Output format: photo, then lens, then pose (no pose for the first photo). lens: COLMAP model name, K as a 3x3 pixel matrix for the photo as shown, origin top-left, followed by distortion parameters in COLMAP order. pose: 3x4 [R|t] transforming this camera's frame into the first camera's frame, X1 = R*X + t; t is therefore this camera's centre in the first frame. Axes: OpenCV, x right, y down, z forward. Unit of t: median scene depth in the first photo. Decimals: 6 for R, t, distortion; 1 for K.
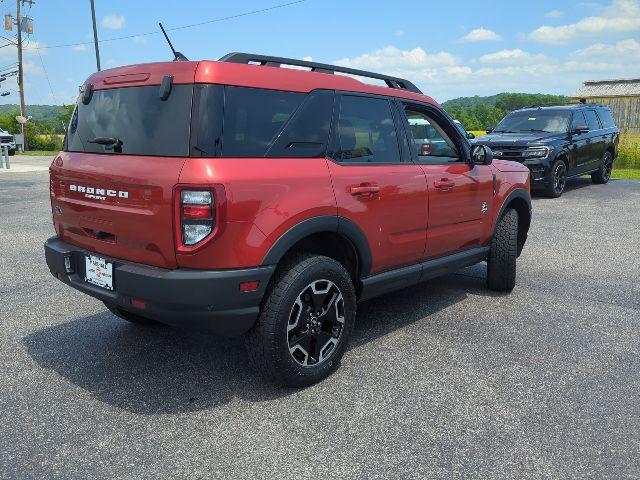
lens RADIAL K [[571.0, 0, 329.9], [0, 571.0, 245.9], [0, 0, 1]] dist [0.038072, -0.001866]
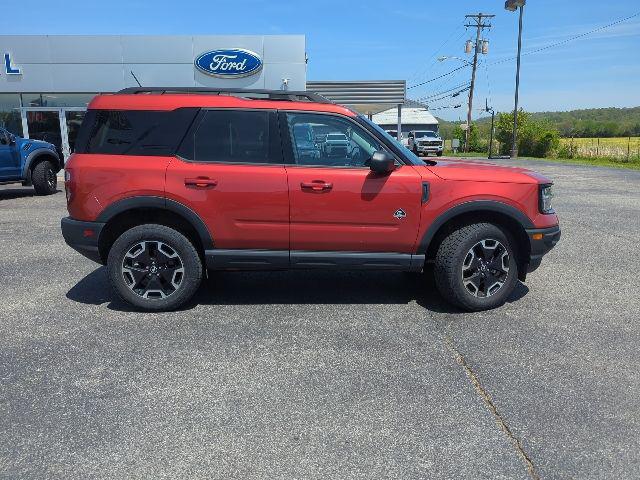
lens RADIAL K [[571.0, 0, 354.2], [0, 571.0, 241.6], [0, 0, 1]] dist [0.038072, -0.001866]
pose [[0.653323, 0.133391, -0.745236, 1.265106], [-0.143926, 0.988288, 0.050721, -0.077221], [0.743273, 0.074122, 0.664869, 0.375986]]
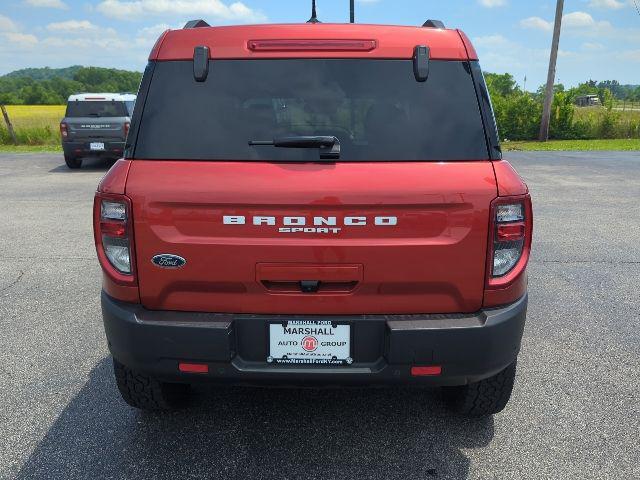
lens RADIAL K [[571.0, 0, 318.3], [0, 571.0, 239.8], [0, 0, 1]] dist [0.038072, -0.001866]
pose [[0.782436, -0.142921, 0.606108, -0.722244], [0.124153, 0.989569, 0.073071, -0.109263], [-0.610229, 0.018077, 0.792019, 0.443965]]
